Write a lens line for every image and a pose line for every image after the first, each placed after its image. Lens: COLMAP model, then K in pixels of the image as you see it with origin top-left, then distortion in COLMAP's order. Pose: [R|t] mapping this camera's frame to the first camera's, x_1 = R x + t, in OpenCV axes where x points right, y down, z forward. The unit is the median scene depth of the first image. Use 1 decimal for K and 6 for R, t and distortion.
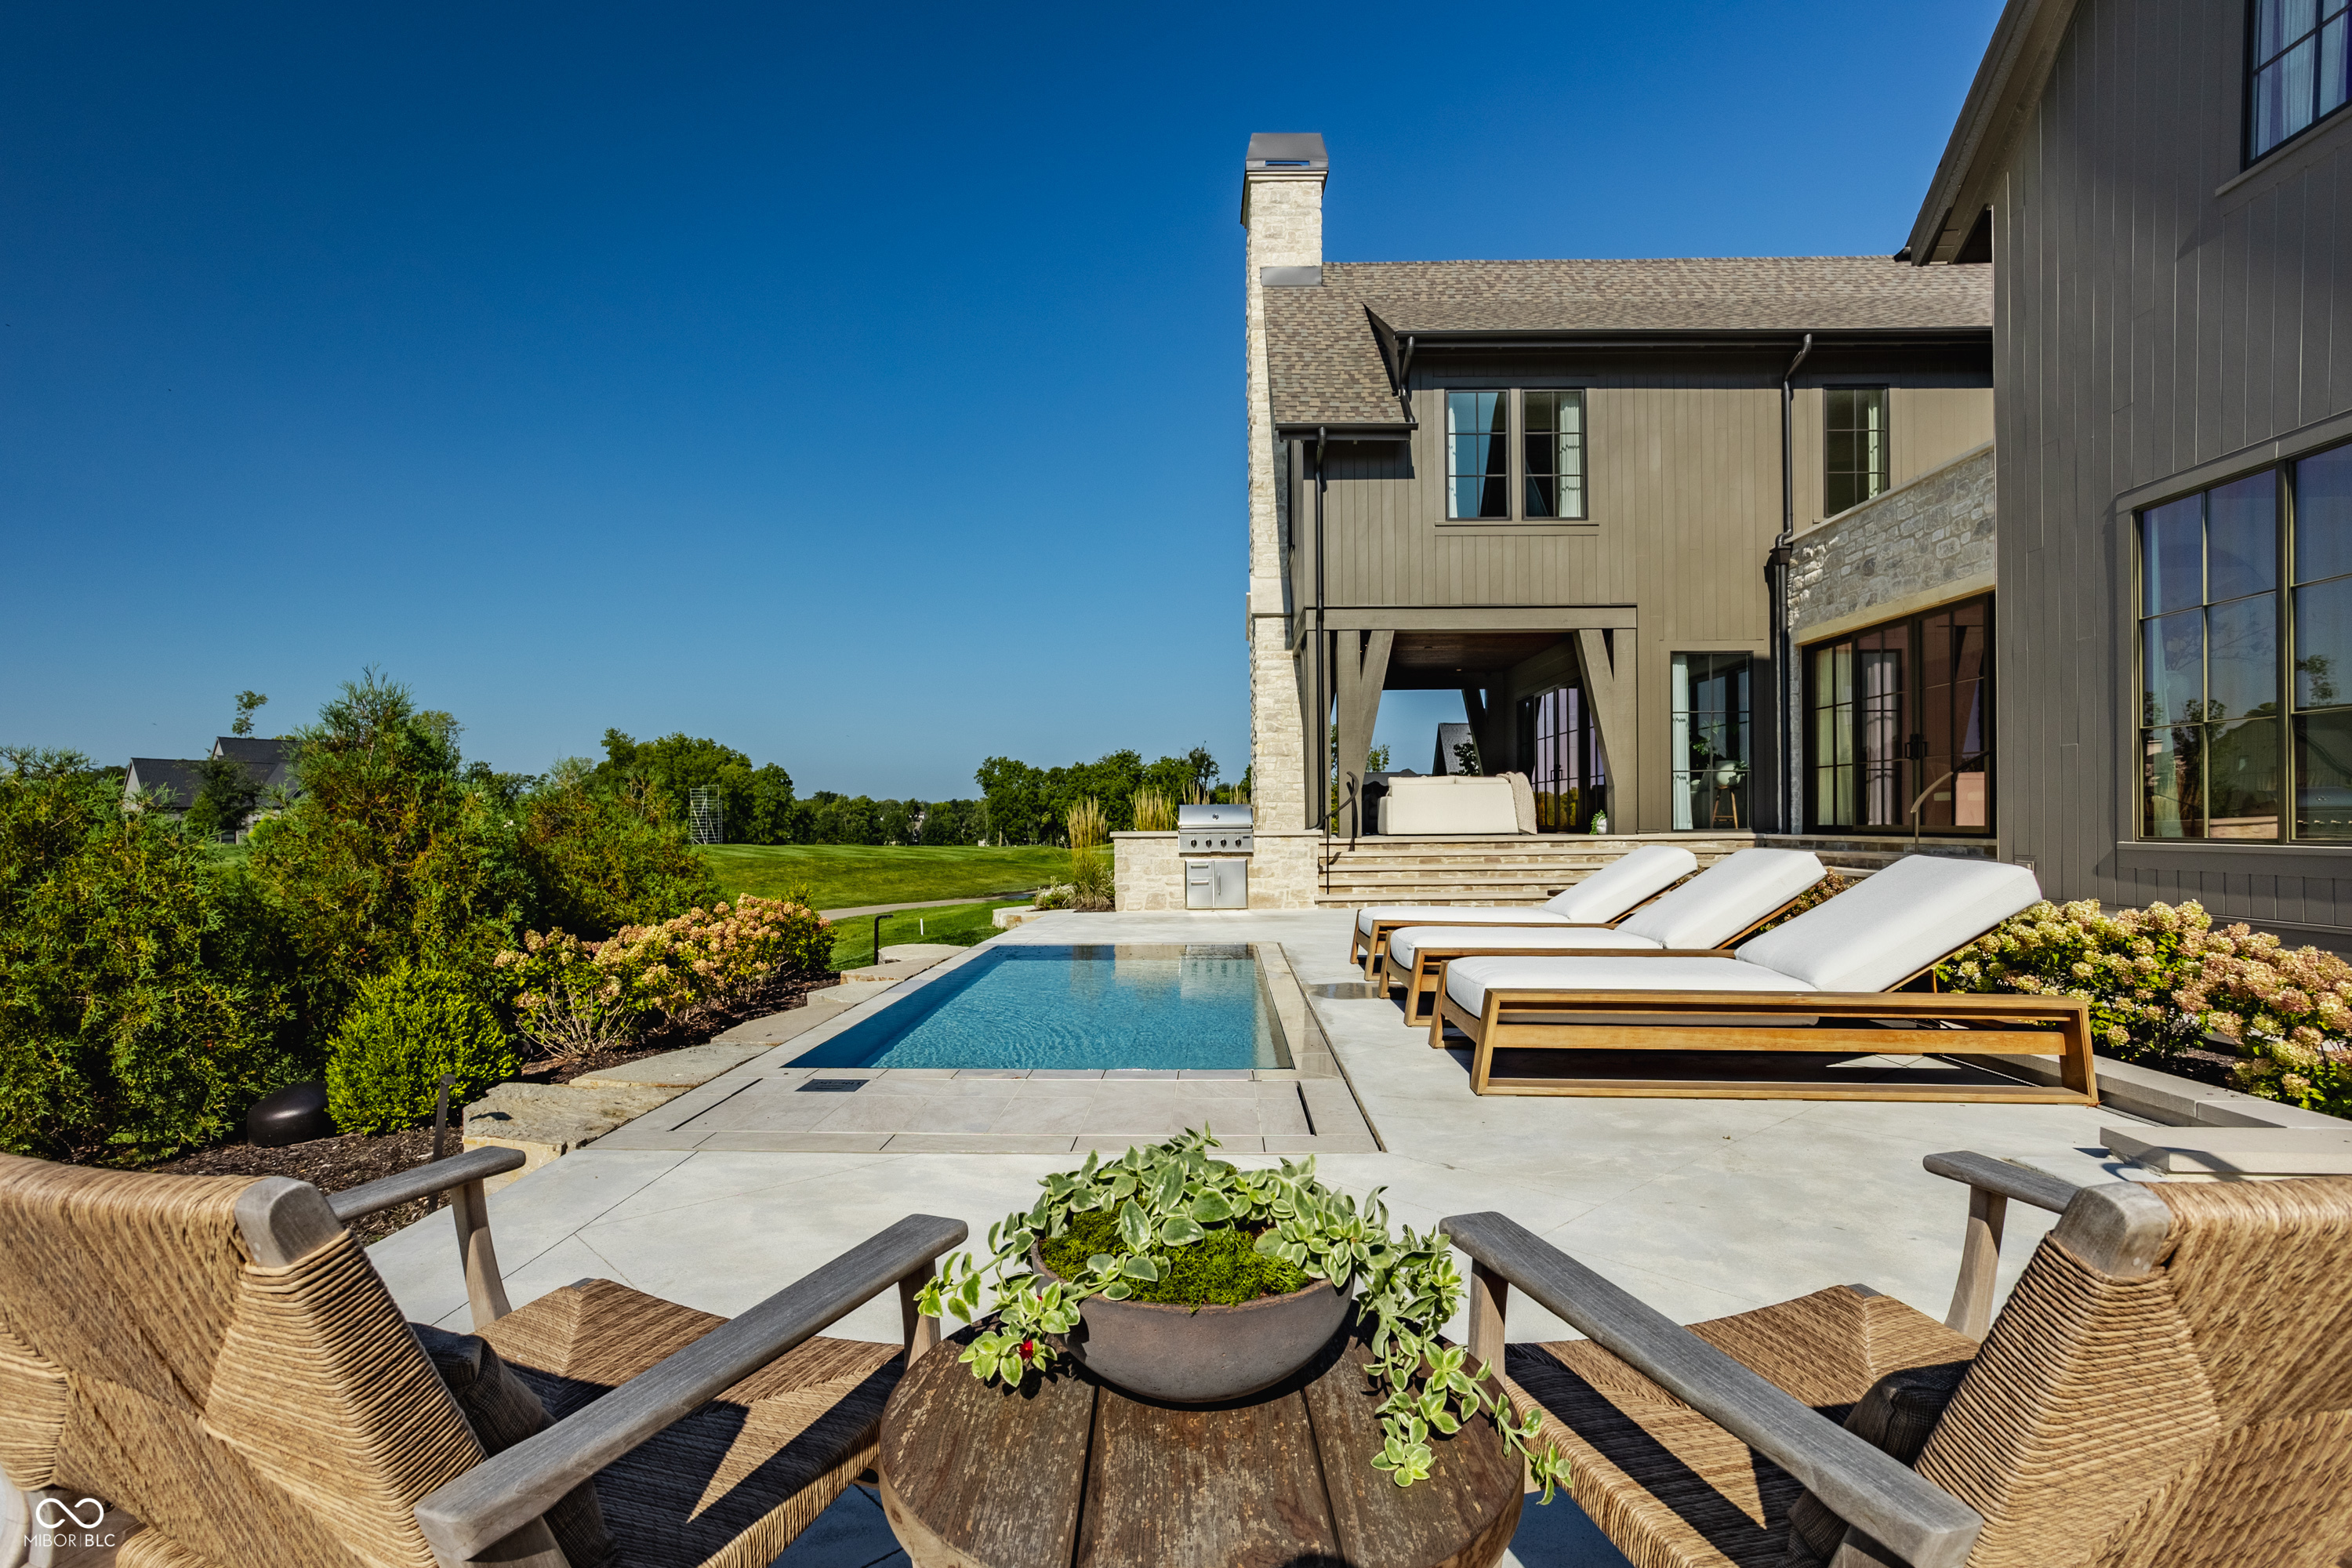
lens RADIAL K [[1172.4, 0, 1183.7], [0, 1172.4, 817.2], [0, 0, 1]] dist [-0.001507, 0.000516]
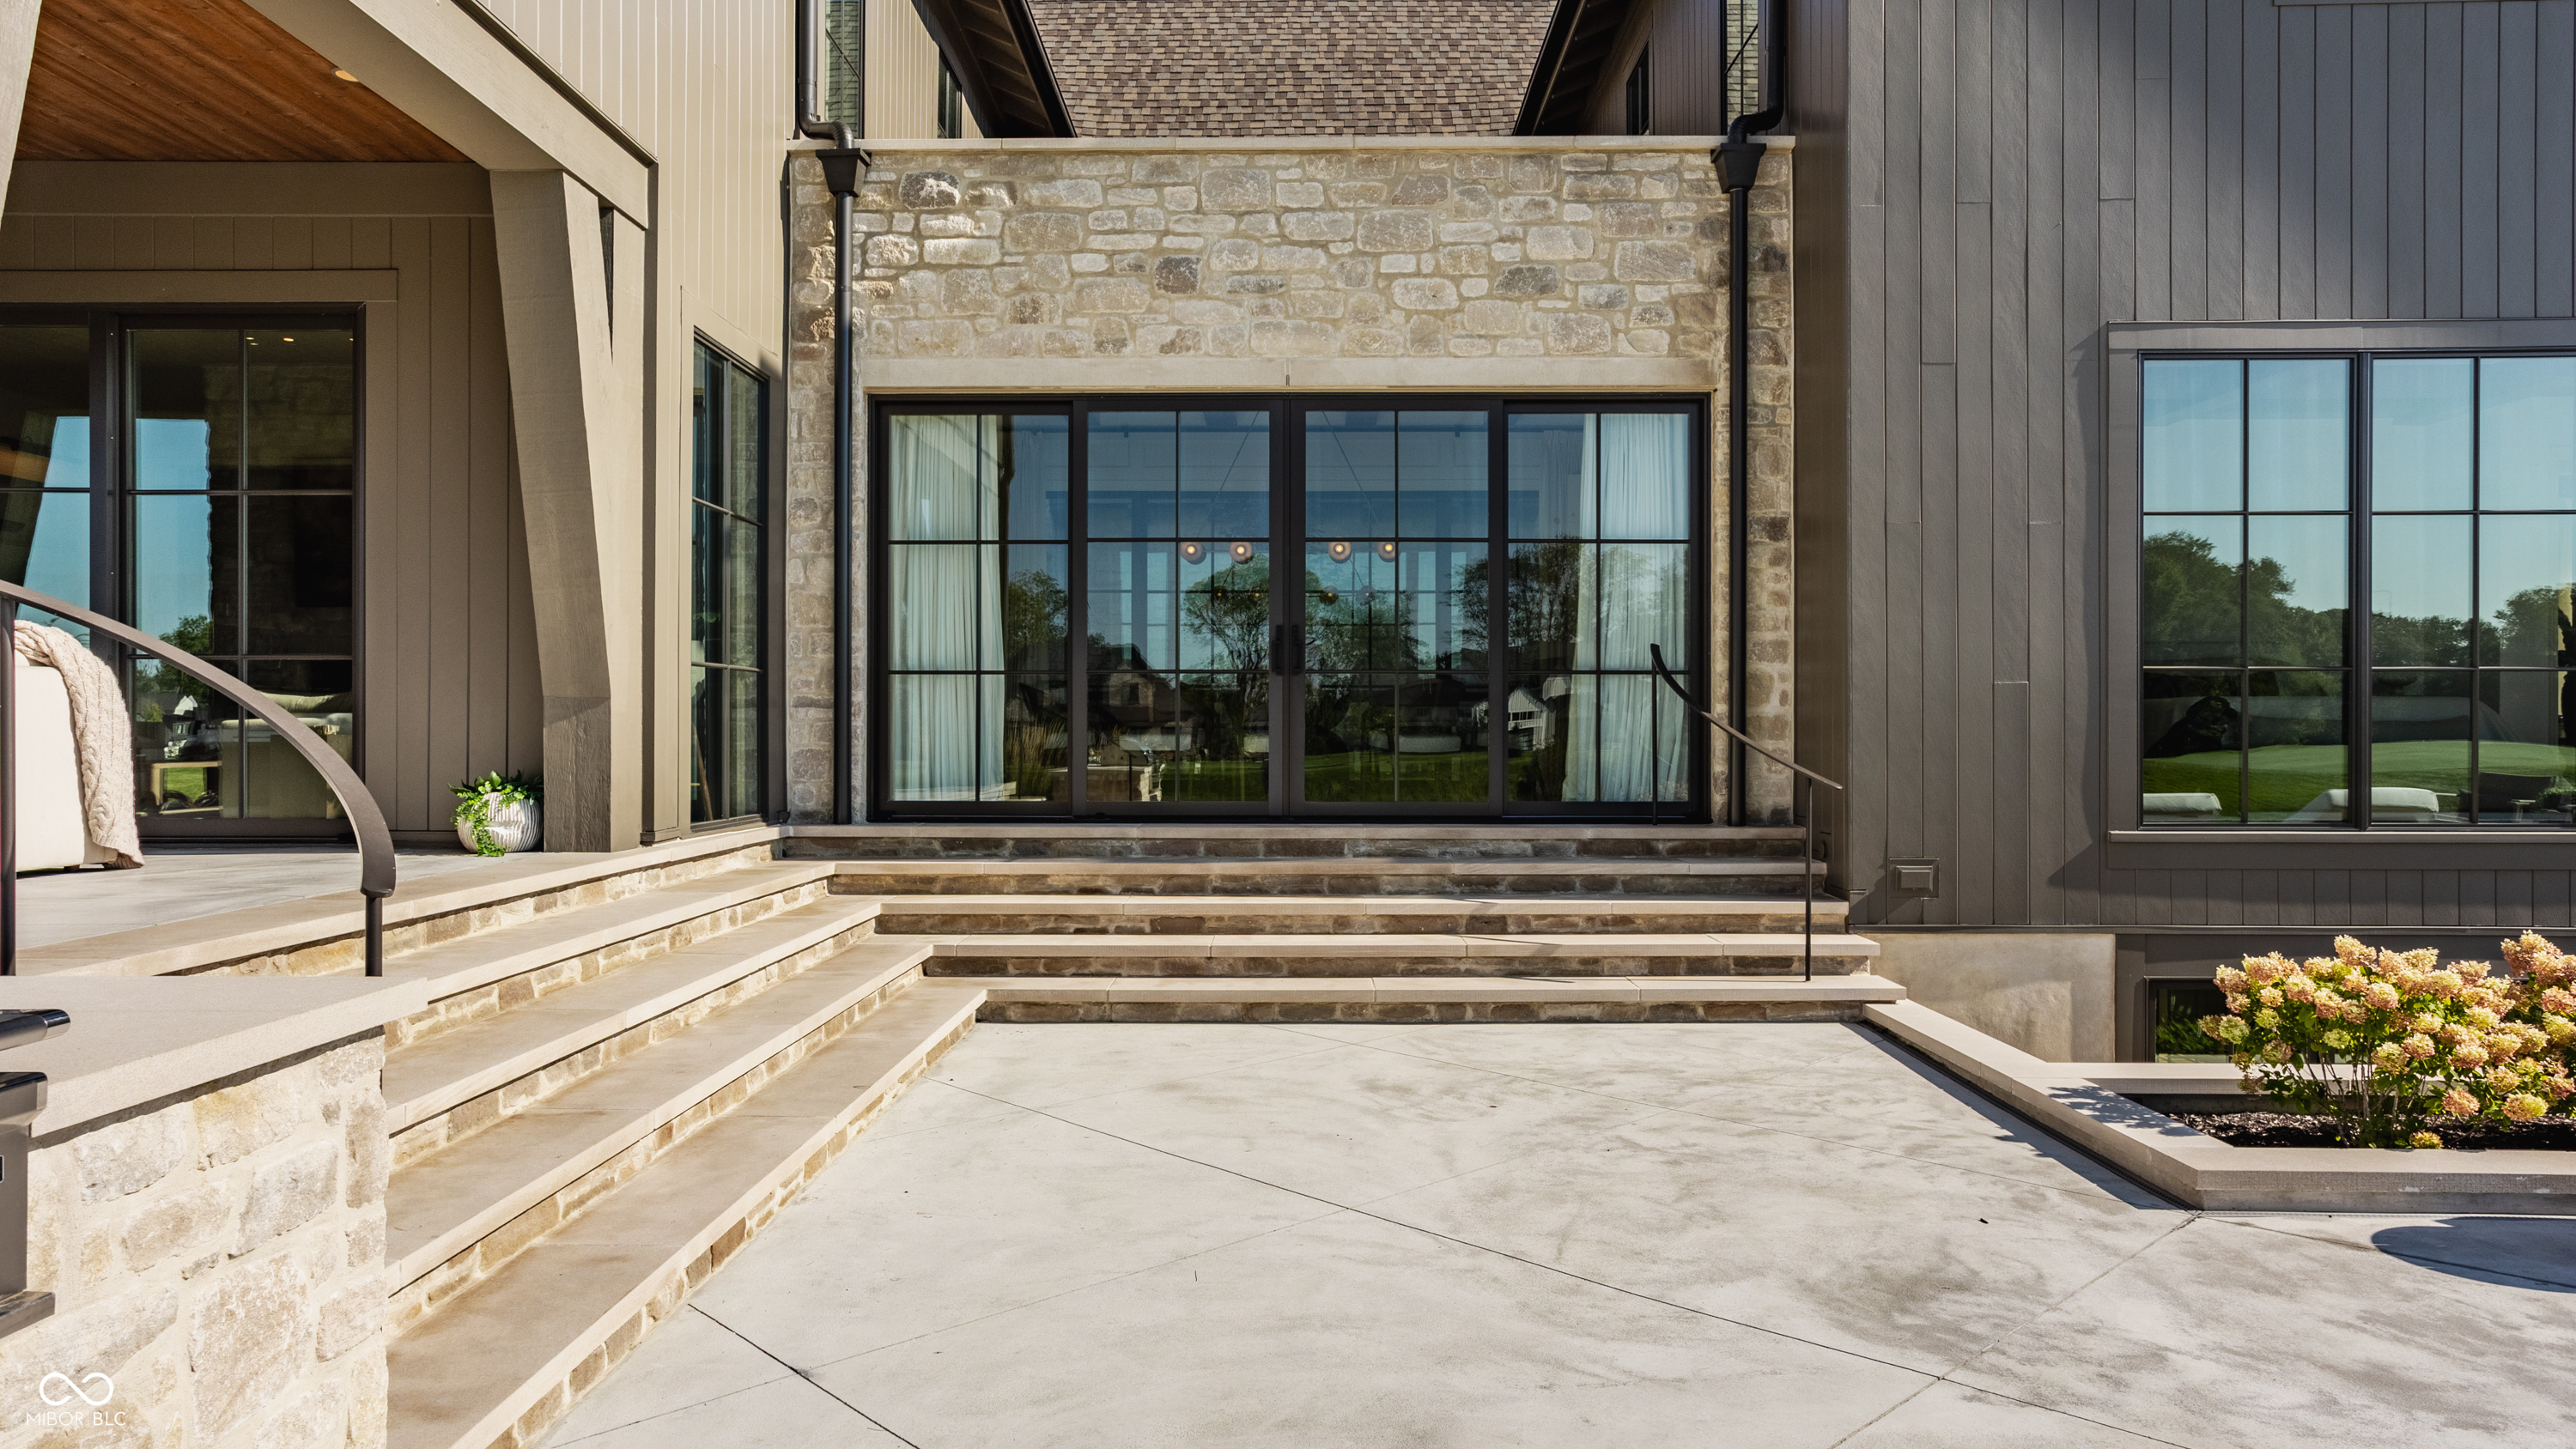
lens RADIAL K [[1591.2, 0, 1288.0], [0, 1591.2, 724.5], [0, 0, 1]] dist [-0.018566, 0.002629]
pose [[-0.011798, 0.009973, 0.999881, -0.068787], [-0.003641, 0.999943, -0.010017, -0.016700], [-0.999924, -0.003759, -0.011761, 0.850858]]
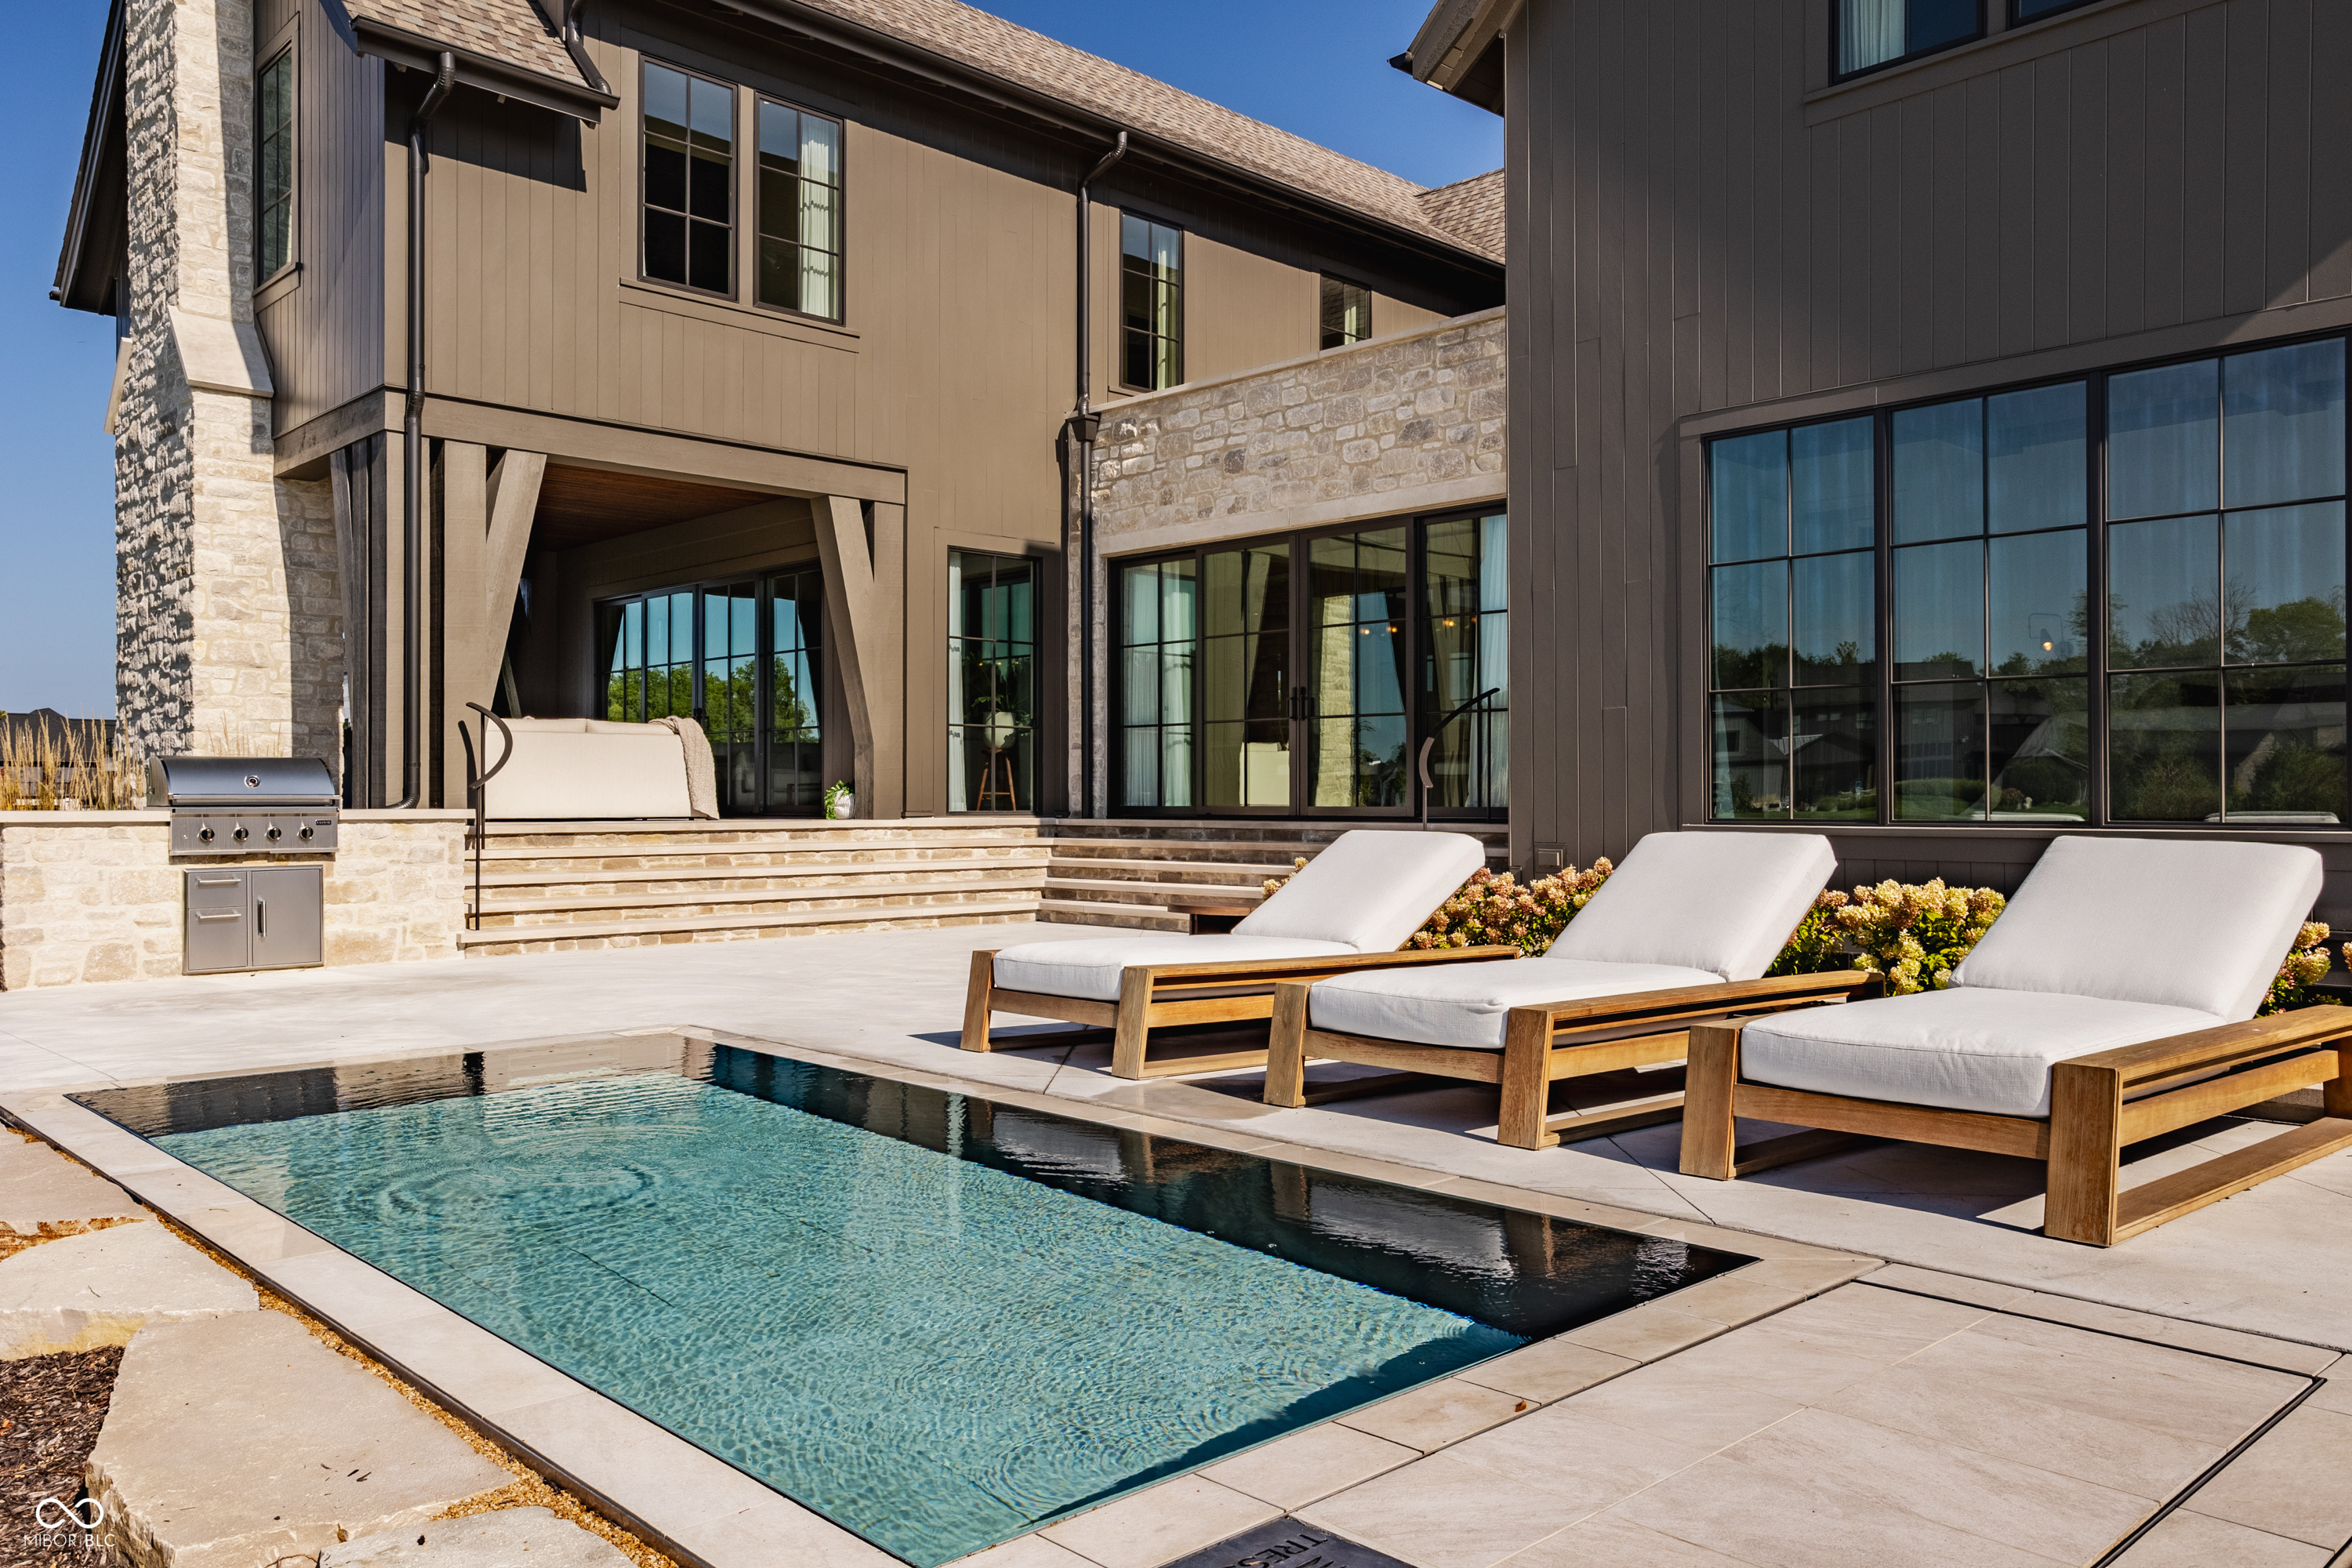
lens RADIAL K [[1774.0, 0, 1176.0], [0, 1774.0, 784.0], [0, 0, 1]] dist [0.000316, 0.002354]
pose [[0.707950, 0.014230, 0.706119, -0.212963], [-0.007803, 0.999894, -0.012327, 0.006512], [-0.706219, 0.003217, 0.707986, 0.197611]]
